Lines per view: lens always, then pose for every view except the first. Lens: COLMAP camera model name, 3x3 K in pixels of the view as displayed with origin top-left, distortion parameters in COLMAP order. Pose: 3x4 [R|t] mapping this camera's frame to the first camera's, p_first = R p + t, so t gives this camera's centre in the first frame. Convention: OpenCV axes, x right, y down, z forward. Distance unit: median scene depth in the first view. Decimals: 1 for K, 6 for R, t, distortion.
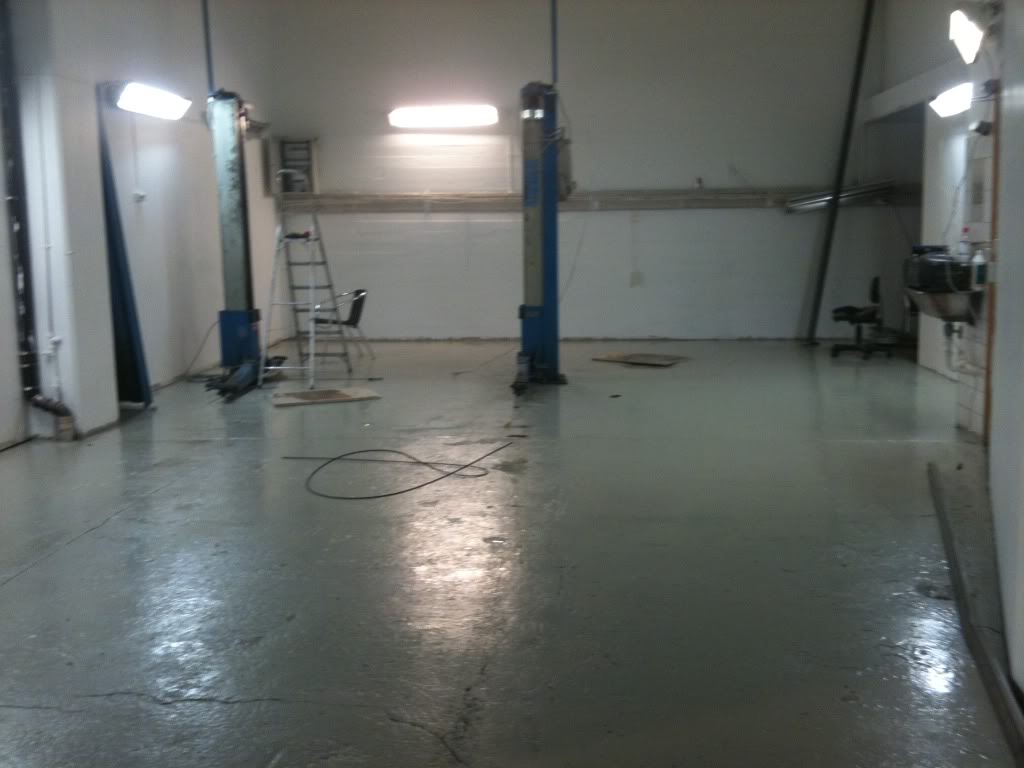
lens RADIAL K [[1095.8, 0, 512.0], [0, 1095.8, 384.0], [0, 0, 1]] dist [0.114649, -0.386349]
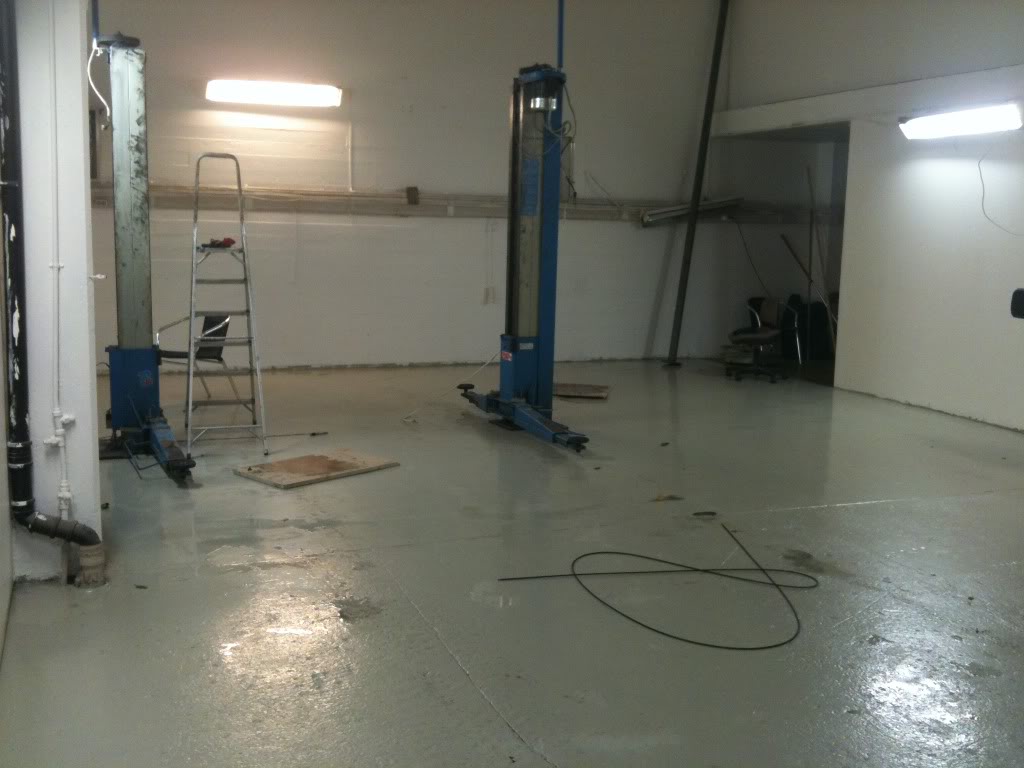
lens RADIAL K [[1095.8, 0, 512.0], [0, 1095.8, 384.0], [0, 0, 1]] dist [0.114649, -0.386349]
pose [[0.894942, -0.033809, 0.444900, -0.282866], [0.032287, 0.999418, 0.011000, -0.035501], [-0.445013, 0.004521, 0.895513, 0.211993]]
